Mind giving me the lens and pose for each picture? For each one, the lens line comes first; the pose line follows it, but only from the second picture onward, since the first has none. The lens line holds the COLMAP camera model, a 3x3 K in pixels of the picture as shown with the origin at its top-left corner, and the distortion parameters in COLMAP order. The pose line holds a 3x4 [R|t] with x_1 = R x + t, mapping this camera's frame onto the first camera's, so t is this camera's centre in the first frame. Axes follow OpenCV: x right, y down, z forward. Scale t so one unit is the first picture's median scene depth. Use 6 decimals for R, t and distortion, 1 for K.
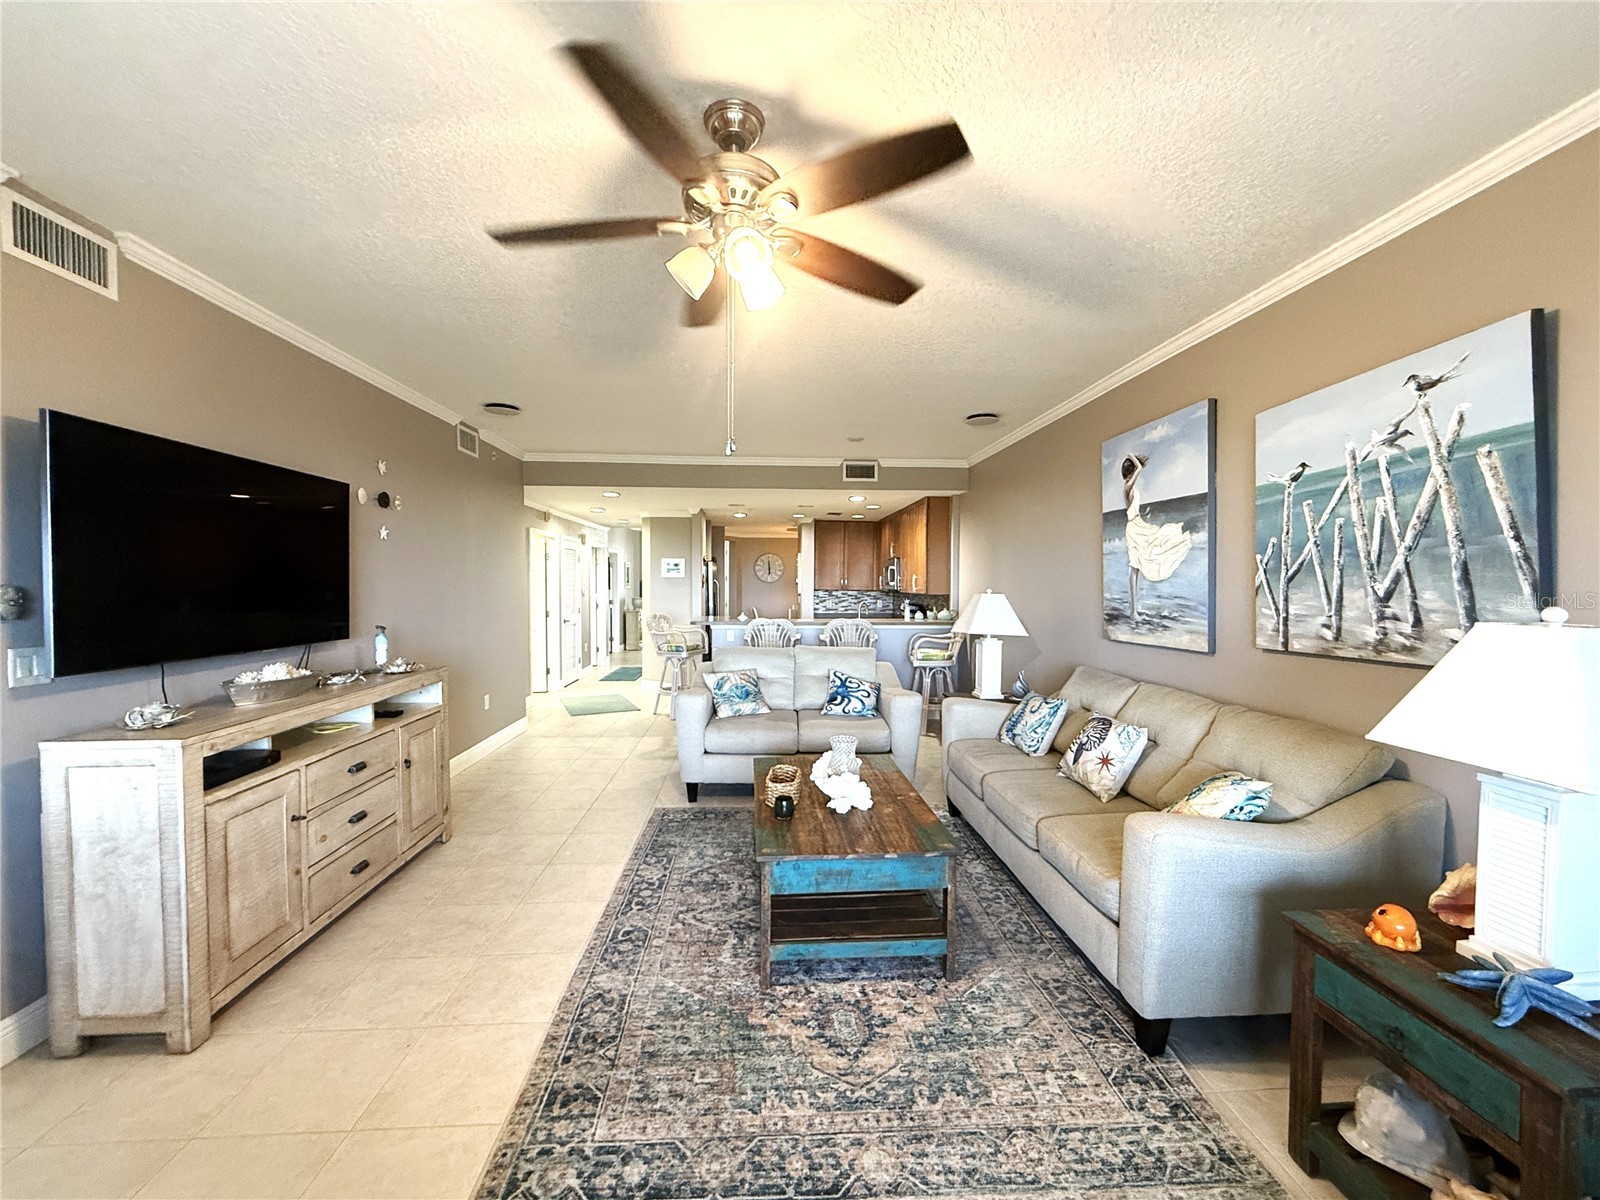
lens RADIAL K [[640.2, 0, 800.0], [0, 640.2, 600.0], [0, 0, 1]] dist [0.000493, 0.000188]
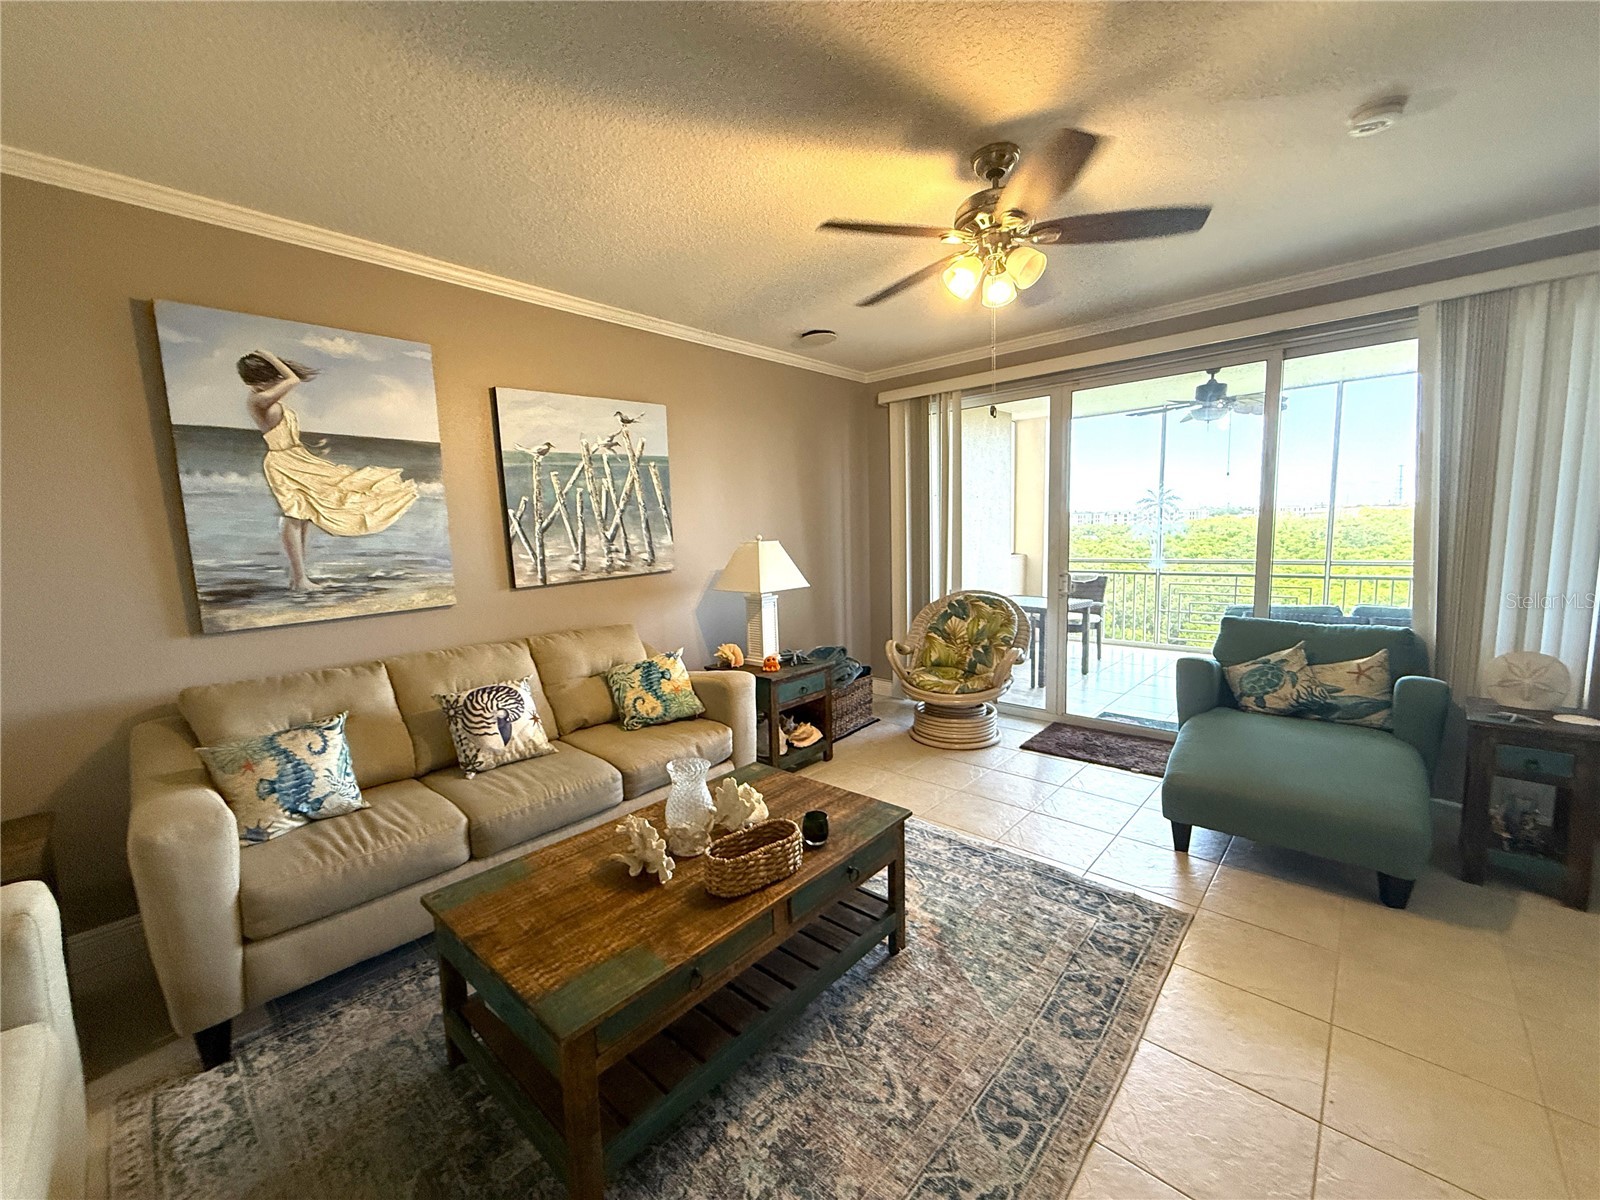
lens RADIAL K [[640.2, 0, 800.0], [0, 640.2, 600.0], [0, 0, 1]] dist [0.000493, 0.000188]
pose [[-0.696676, -0.057732, 0.715060, -0.593651], [0.051972, 0.990076, 0.130572, -0.036989], [-0.715501, 0.128129, -0.686761, 1.673676]]
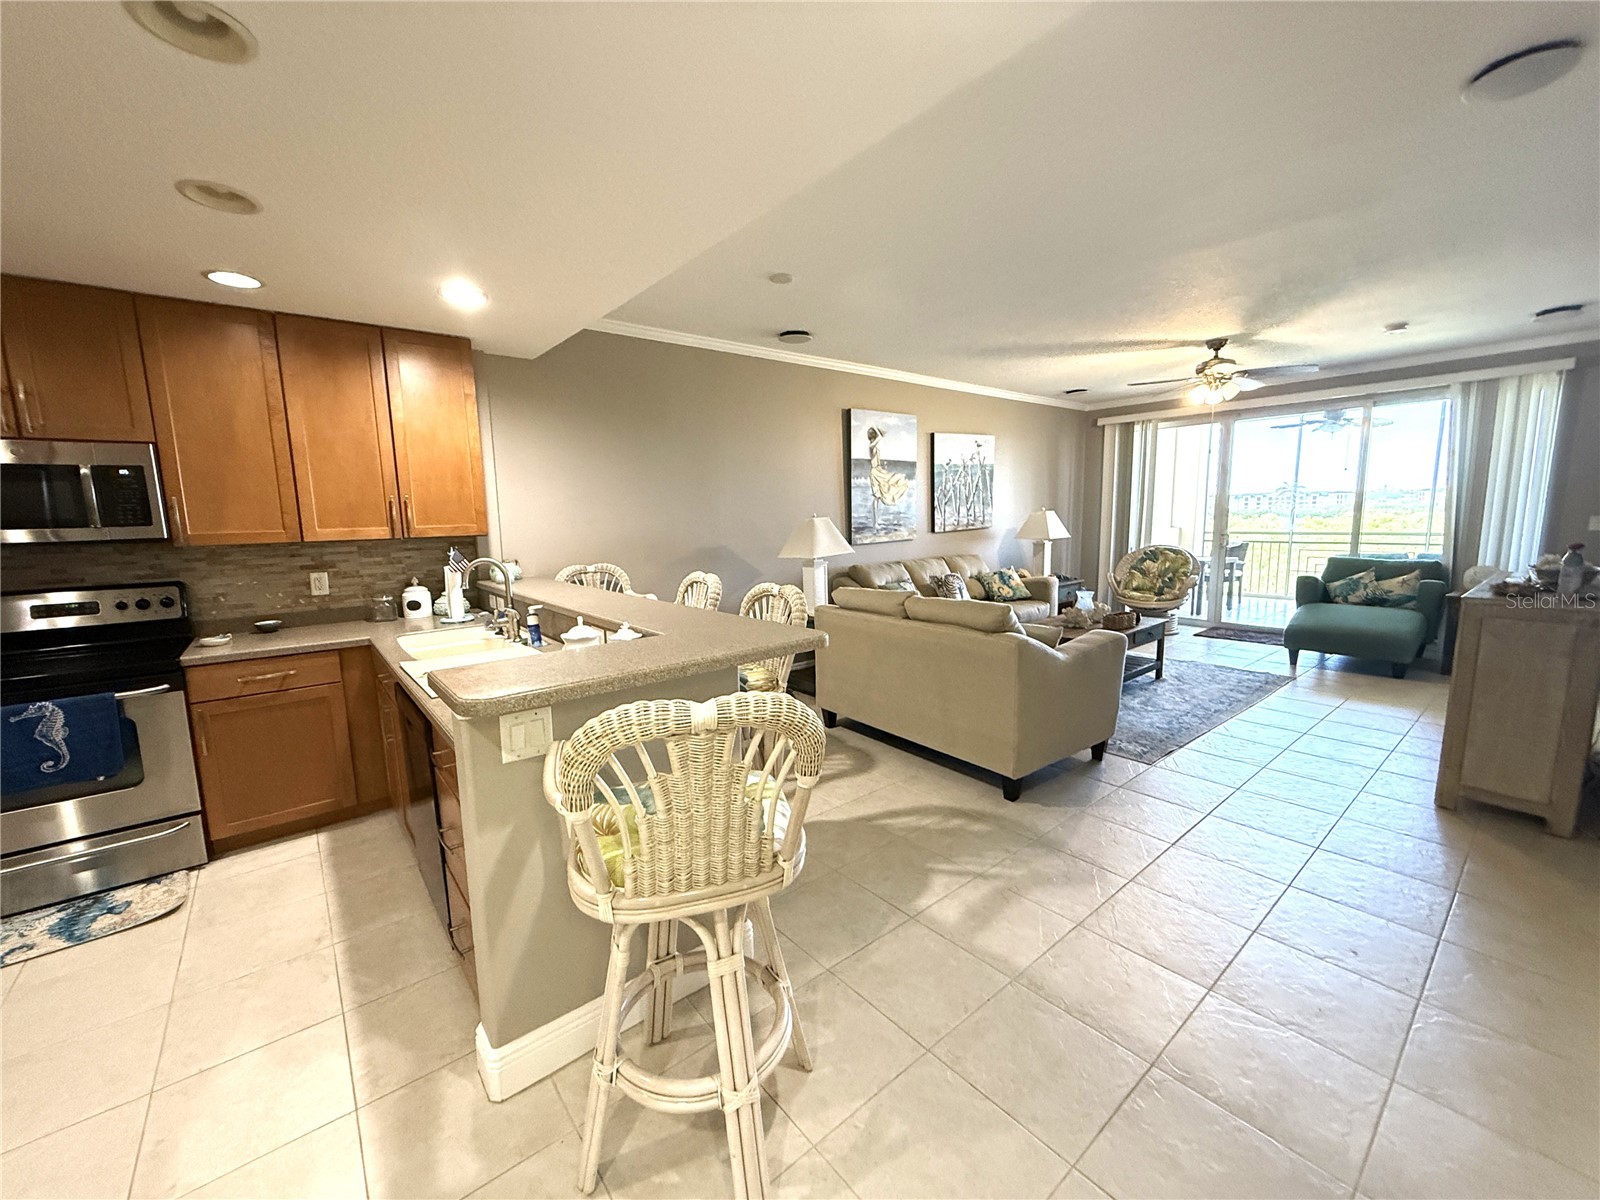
lens RADIAL K [[640.2, 0, 800.0], [0, 640.2, 600.0], [0, 0, 1]] dist [0.000493, 0.000188]
pose [[-0.583196, -0.095448, 0.806705, -1.100783], [0.047039, 0.987439, 0.150839, -0.070500], [-0.810969, 0.125915, -0.571380, 3.256448]]
